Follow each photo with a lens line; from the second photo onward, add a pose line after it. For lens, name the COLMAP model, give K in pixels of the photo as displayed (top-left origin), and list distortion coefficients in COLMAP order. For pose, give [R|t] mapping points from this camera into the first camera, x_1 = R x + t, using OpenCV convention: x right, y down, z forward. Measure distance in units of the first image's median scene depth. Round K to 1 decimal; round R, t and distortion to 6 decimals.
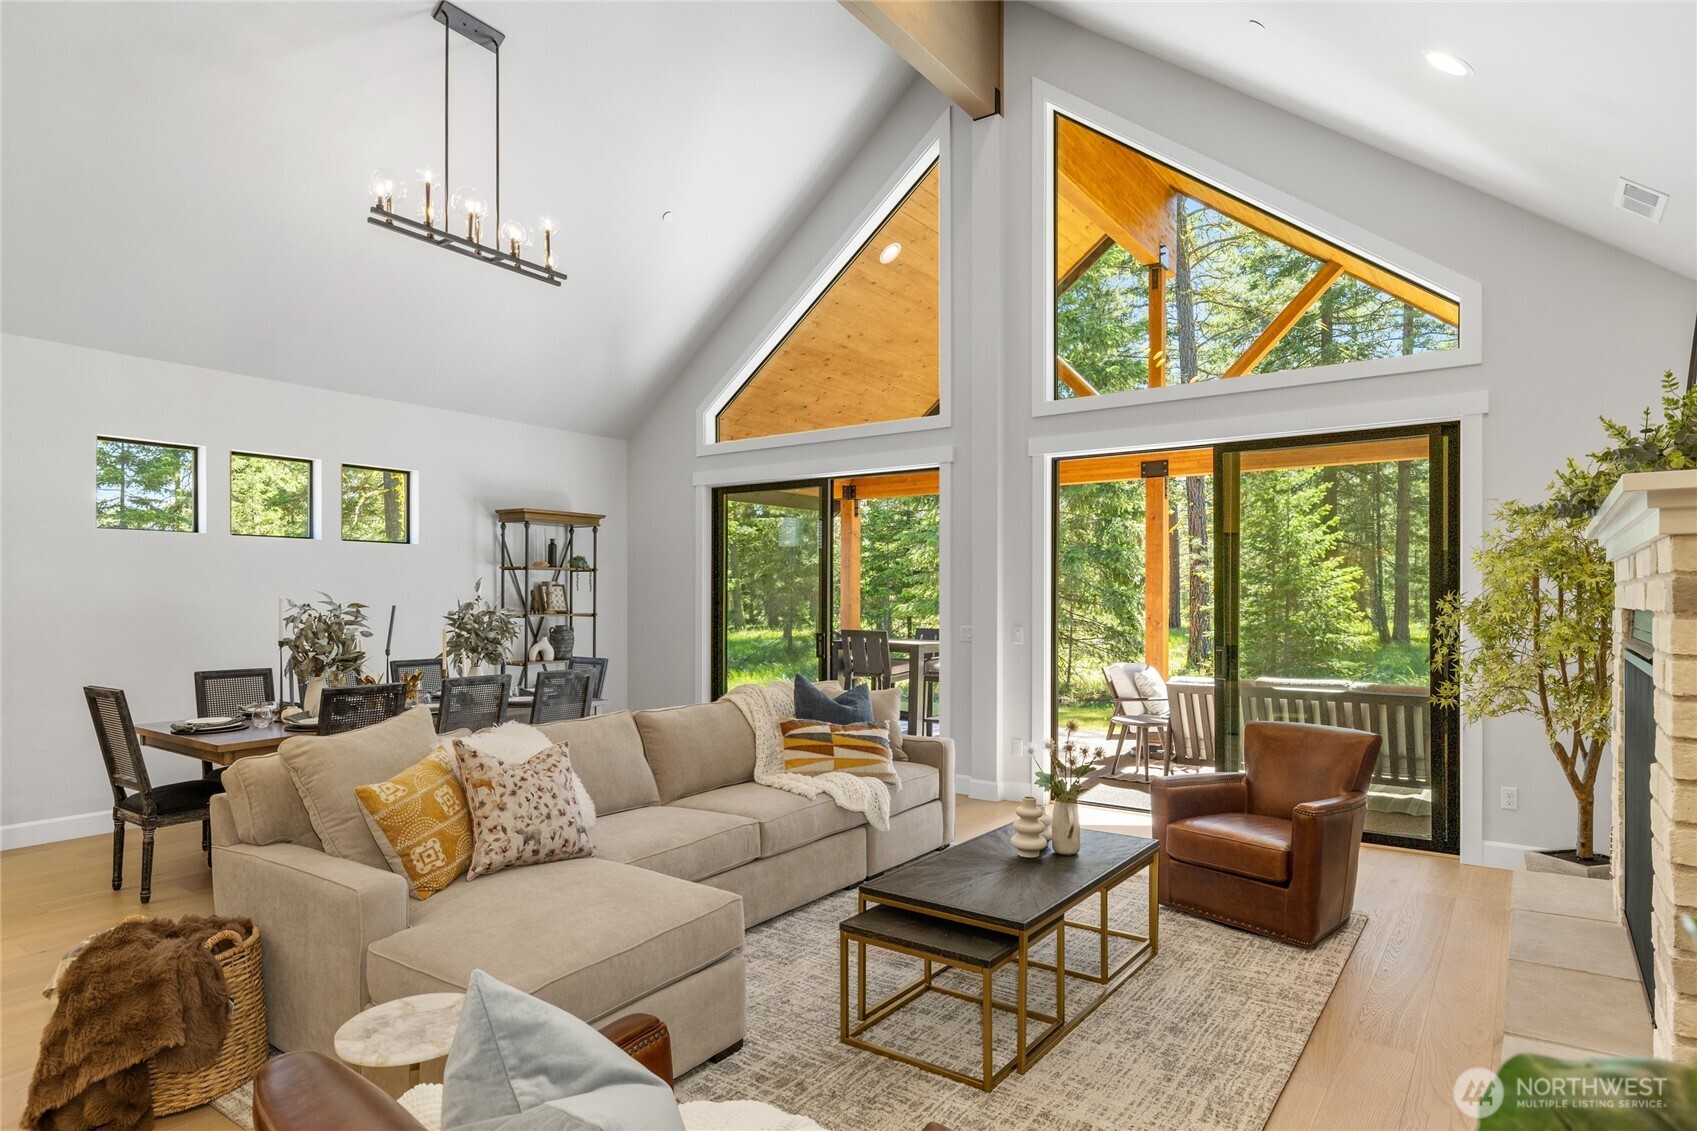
lens RADIAL K [[952.2, 0, 848.5], [0, 952.2, 565.5], [0, 0, 1]] dist [0.002809, 0.000208]
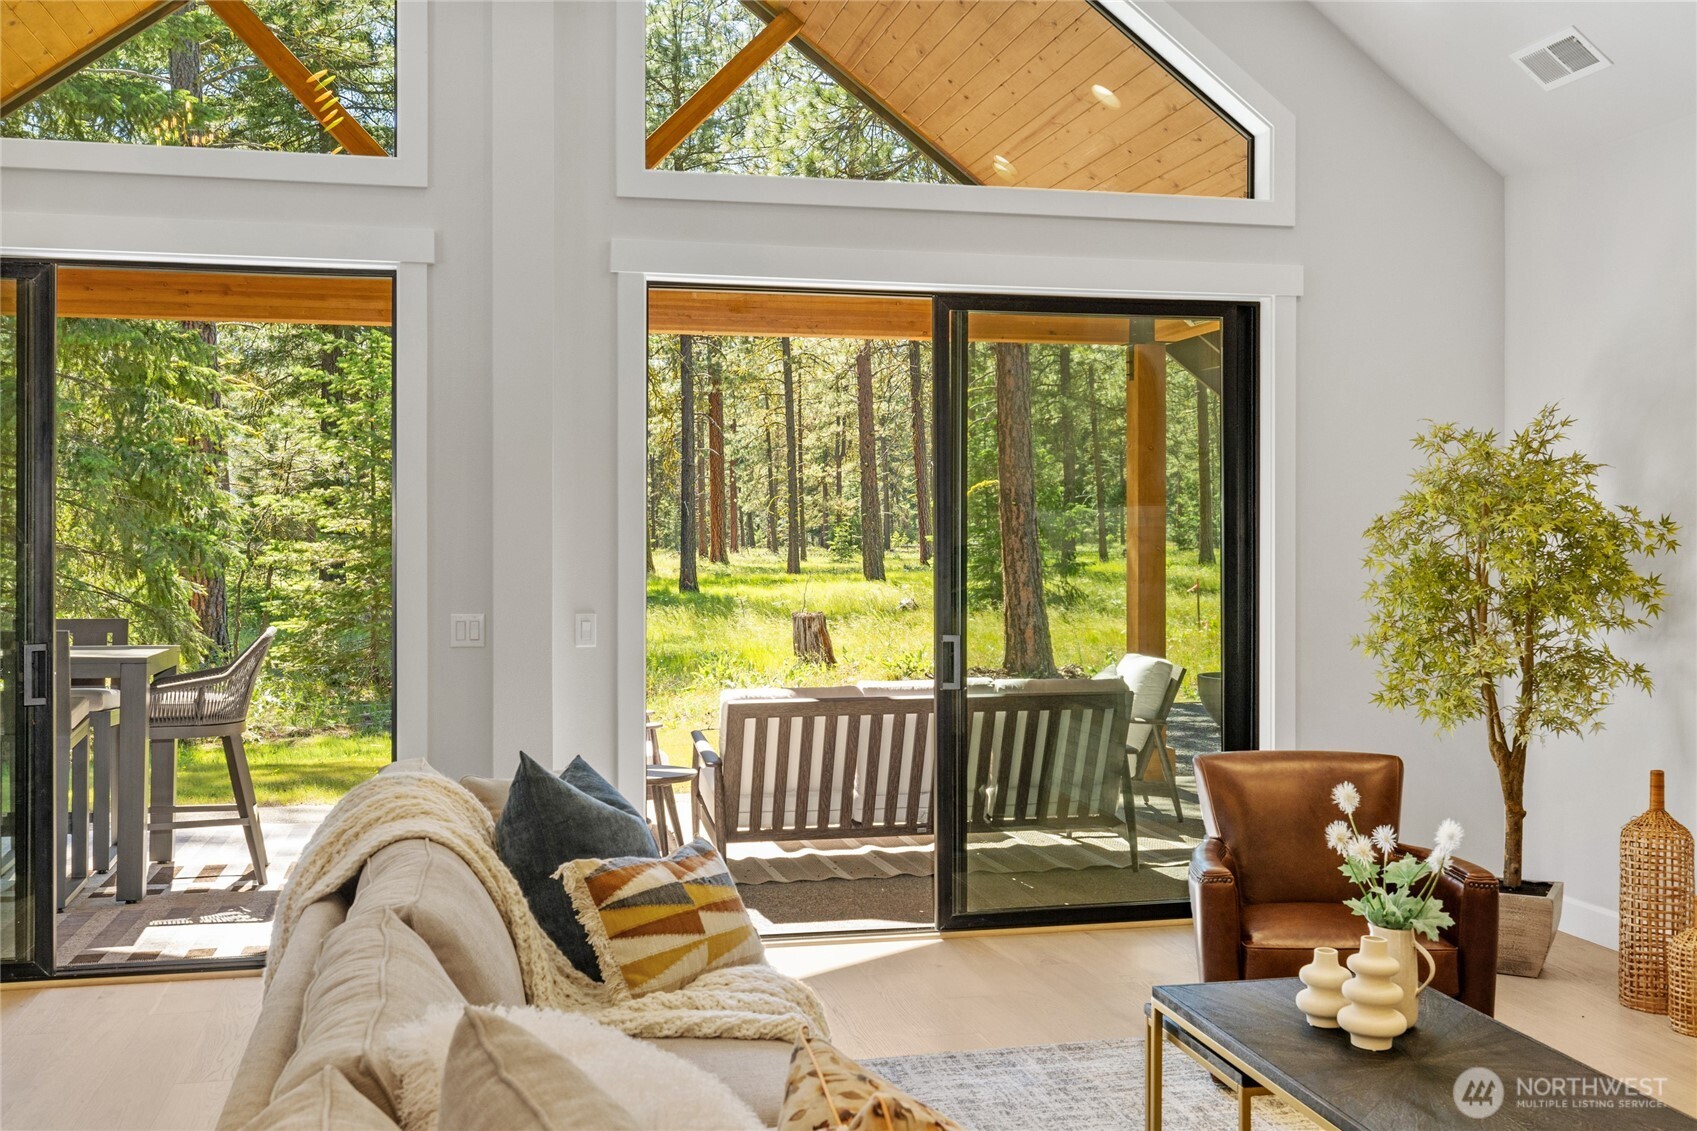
lens RADIAL K [[1642.6, 0, 850.5], [0, 1642.6, 531.9], [0, 0, 1]] dist [0.001637, -0.003725]
pose [[0.655879, 0.000655, 0.754866, -0.329207], [-0.023136, 0.999547, 0.019234, 0.002606], [-0.754512, -0.030080, 0.655597, 0.281636]]
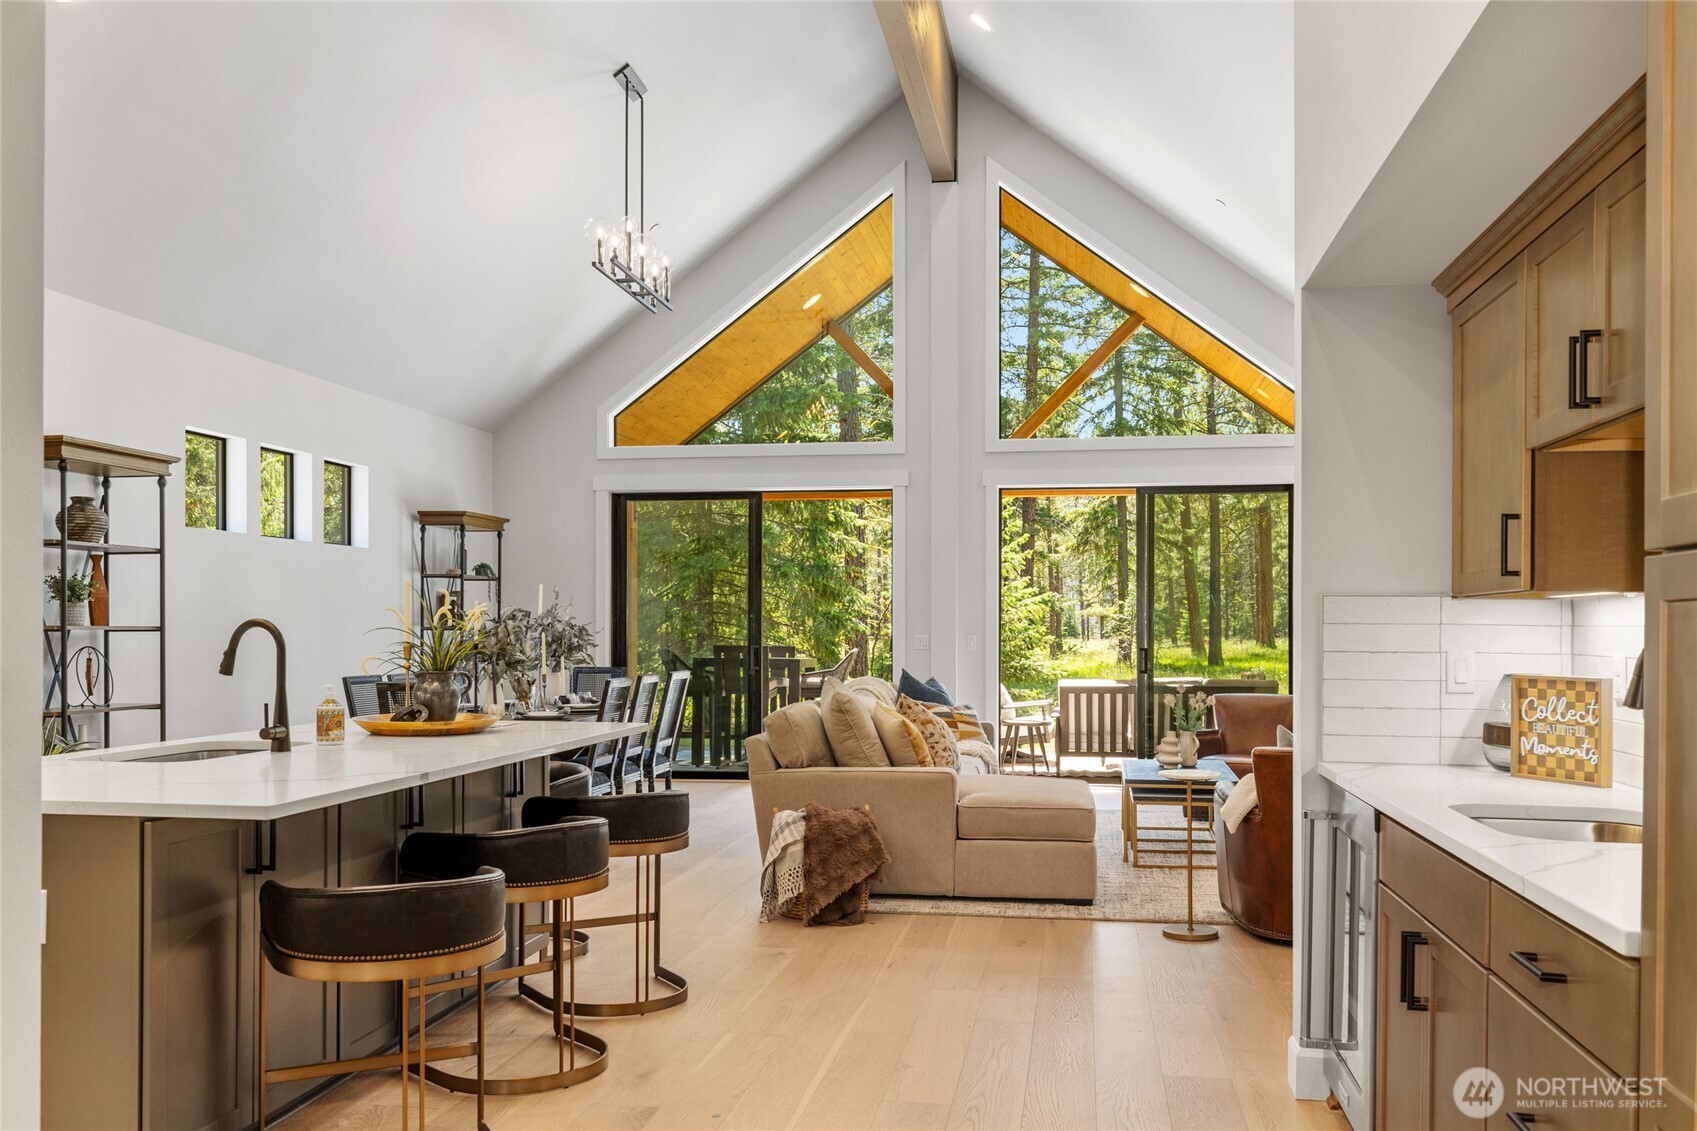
lens RADIAL K [[1424.6, 0, 848.5], [0, 1424.6, 565.5], [0, 0, 1]] dist [-0.014421, -0.002092]
pose [[0.896021, 0.019957, 0.443563, -0.612341], [-0.014648, 0.999774, -0.015393, 0.008388], [-0.443770, 0.007295, 0.896111, -0.398802]]
